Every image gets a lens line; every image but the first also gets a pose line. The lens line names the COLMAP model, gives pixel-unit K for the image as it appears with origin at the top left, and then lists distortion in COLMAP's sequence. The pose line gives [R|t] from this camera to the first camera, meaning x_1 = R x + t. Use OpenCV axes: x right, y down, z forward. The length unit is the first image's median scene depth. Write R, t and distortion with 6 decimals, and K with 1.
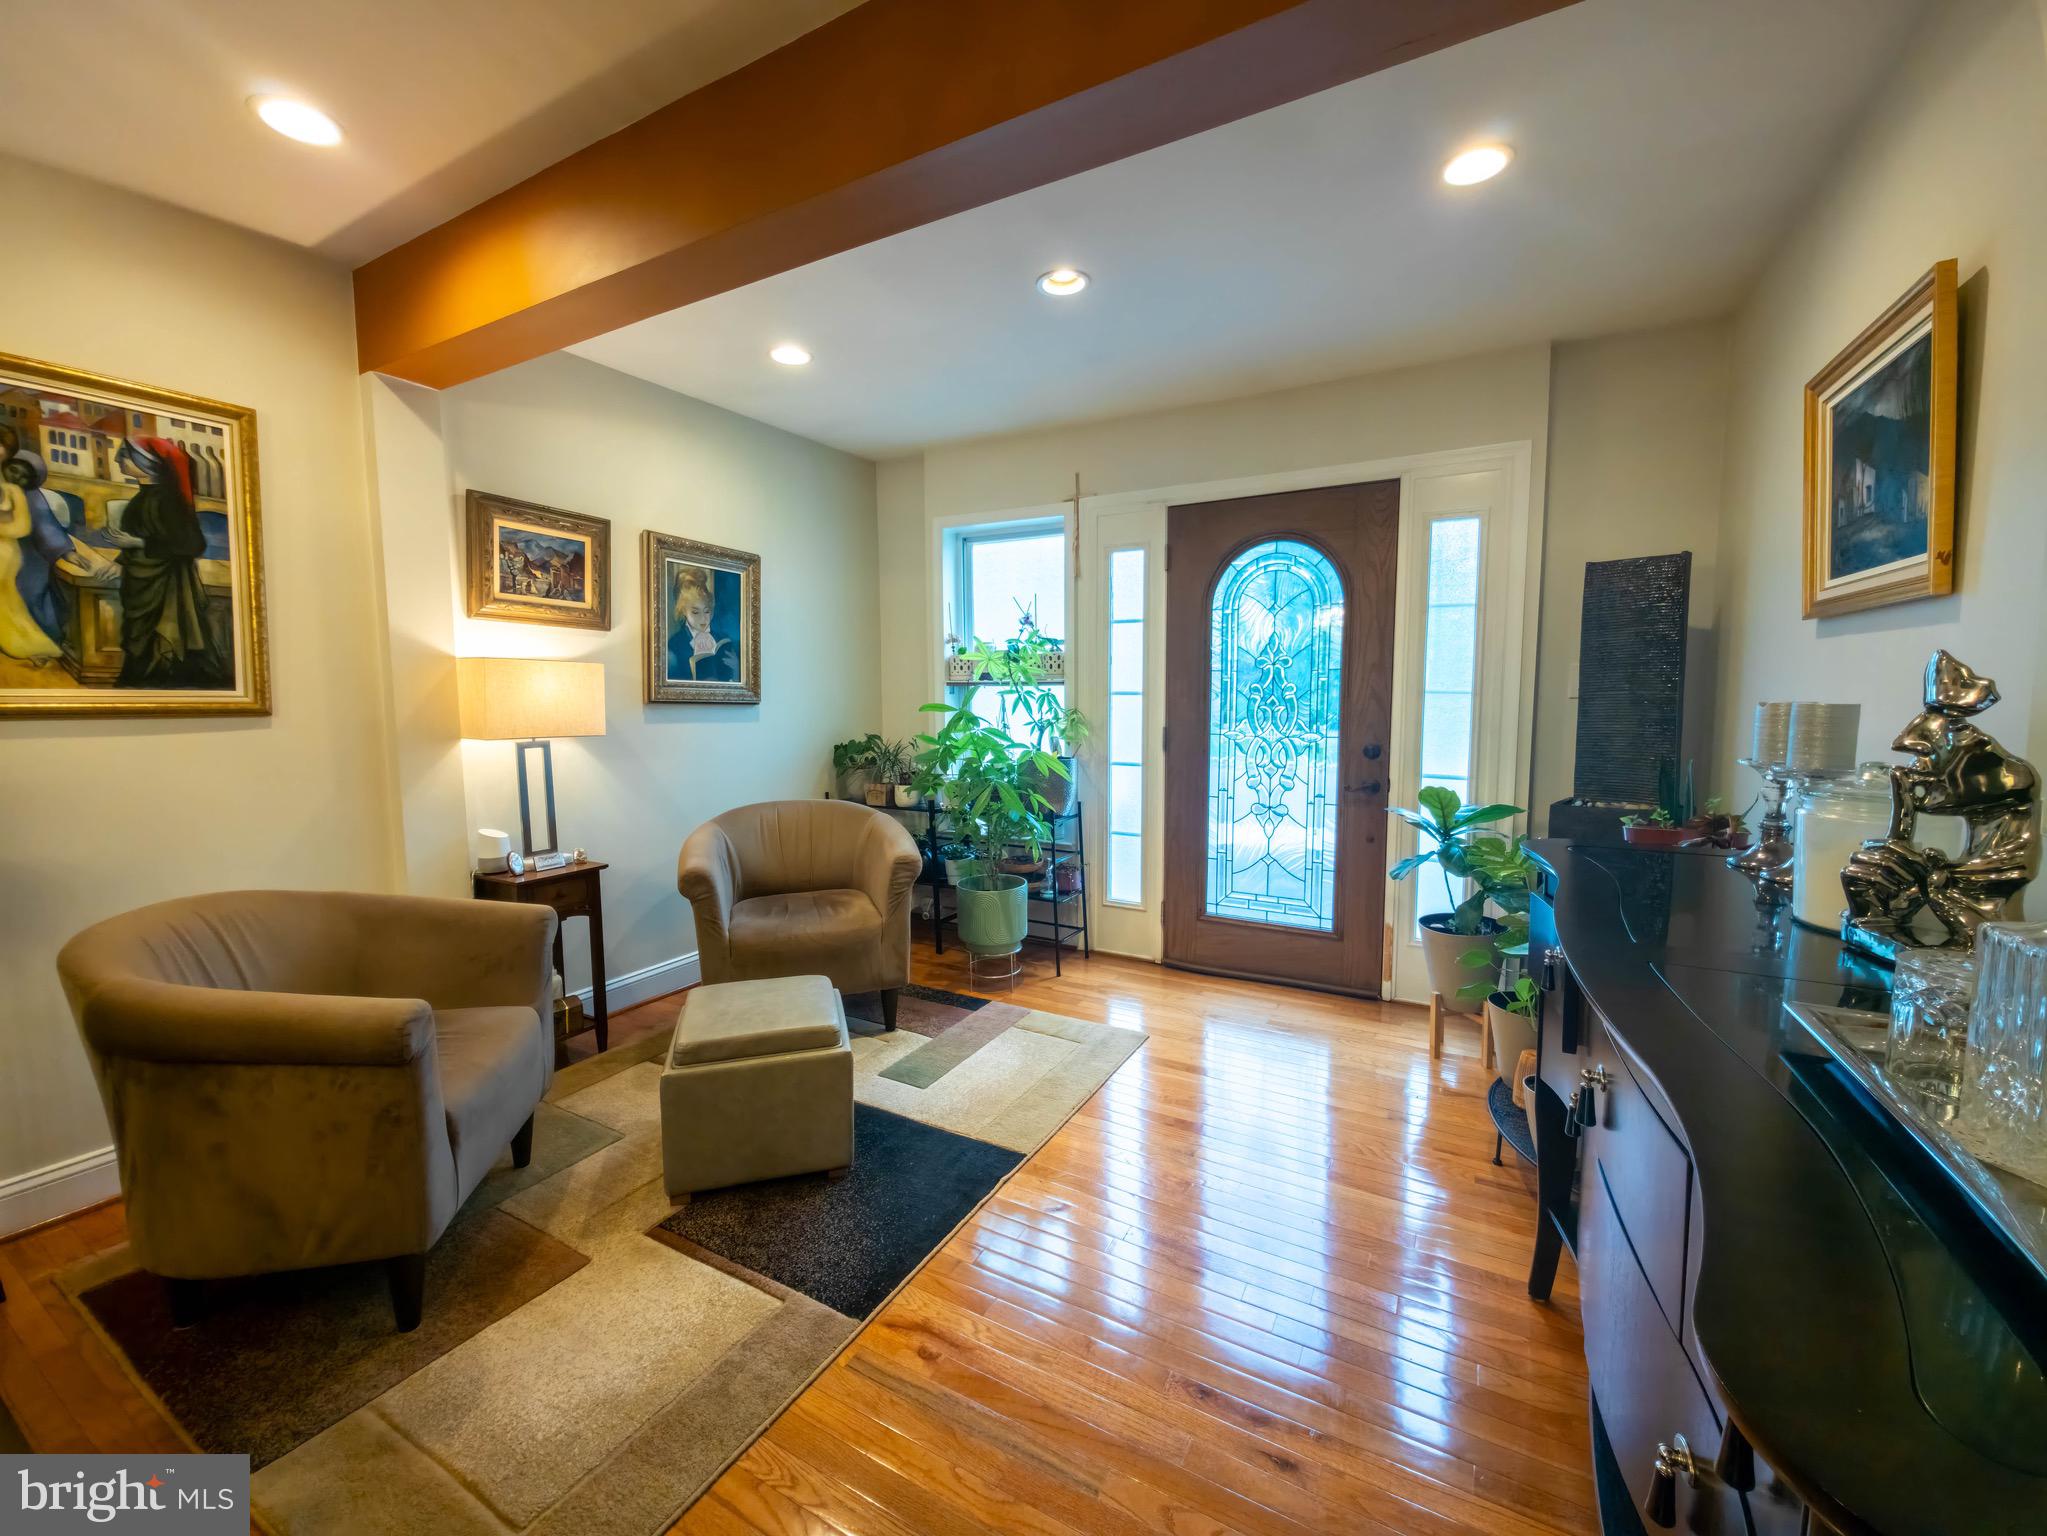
lens RADIAL K [[815.2, 0, 1020.1], [0, 815.2, 764.1], [0, 0, 1]] dist [0.000042, 0.000398]
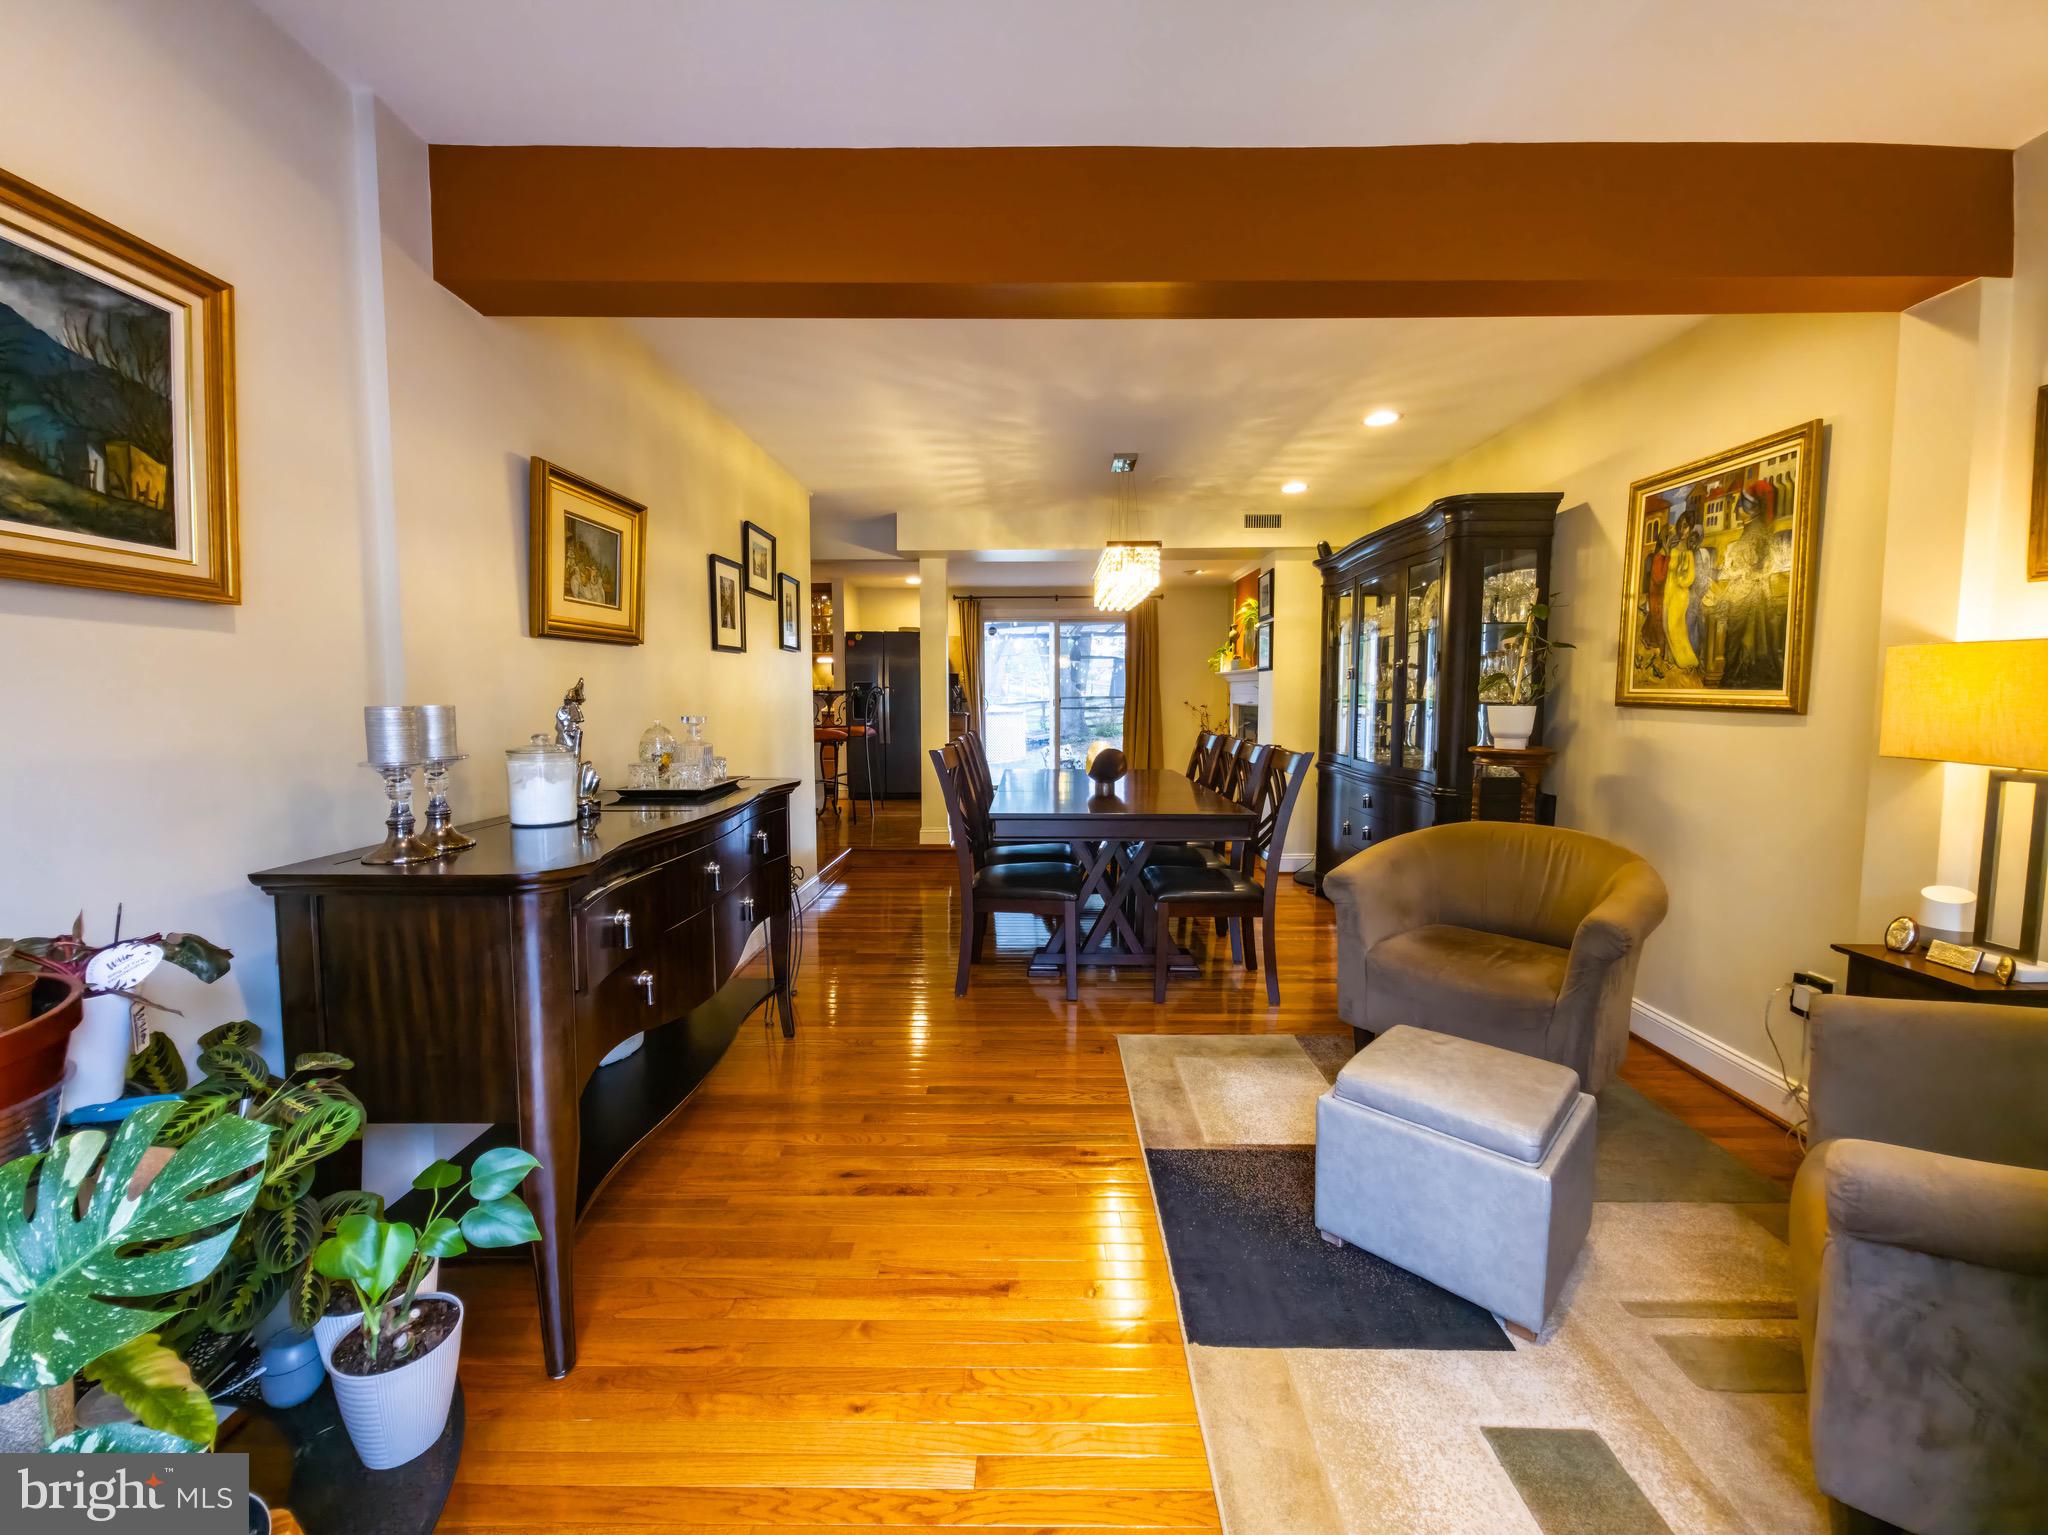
lens RADIAL K [[815.6, 0, 1015.3], [0, 815.6, 771.9], [0, 0, 1]] dist [0.000042, 0.000398]
pose [[-0.881158, 0.051166, -0.470046, 0.391431], [-0.037413, 0.983465, 0.177189, -0.116395], [0.471340, 0.173718, -0.864674, 1.248267]]
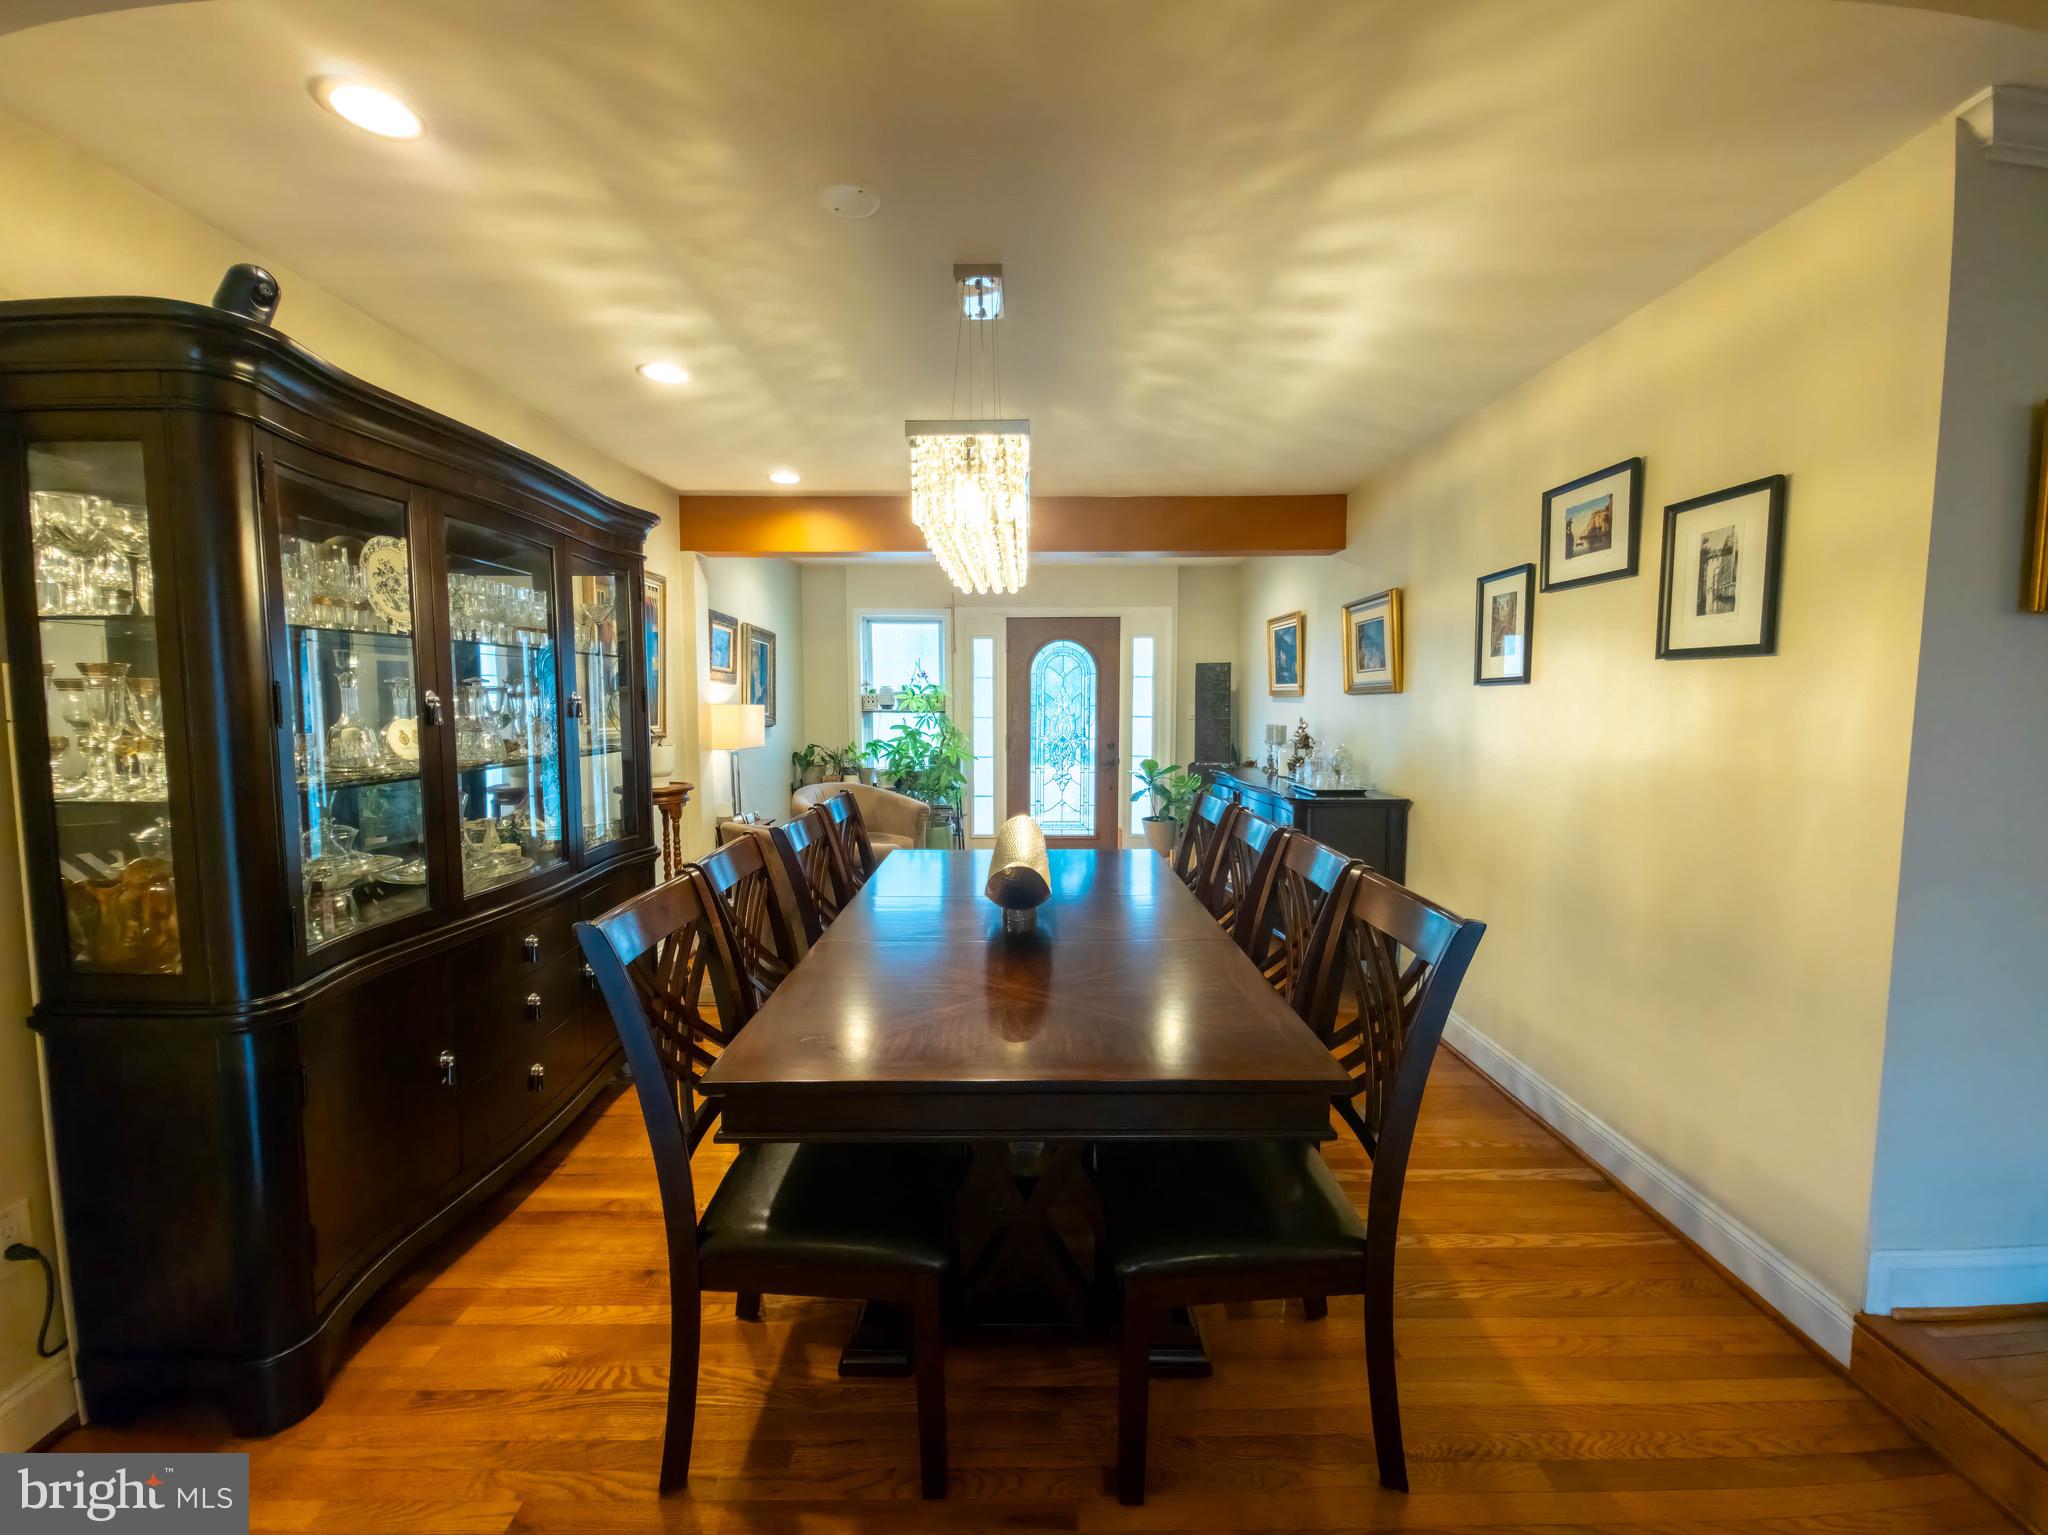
lens RADIAL K [[815.6, 0, 1014.2], [0, 815.6, 763.4], [0, 0, 1]] dist [0.000042, 0.000398]
pose [[0.879492, -0.036752, 0.474493, -0.978078], [0.042668, 0.999088, -0.001702, 0.030038], [-0.473997, 0.021743, 0.880258, -0.898267]]
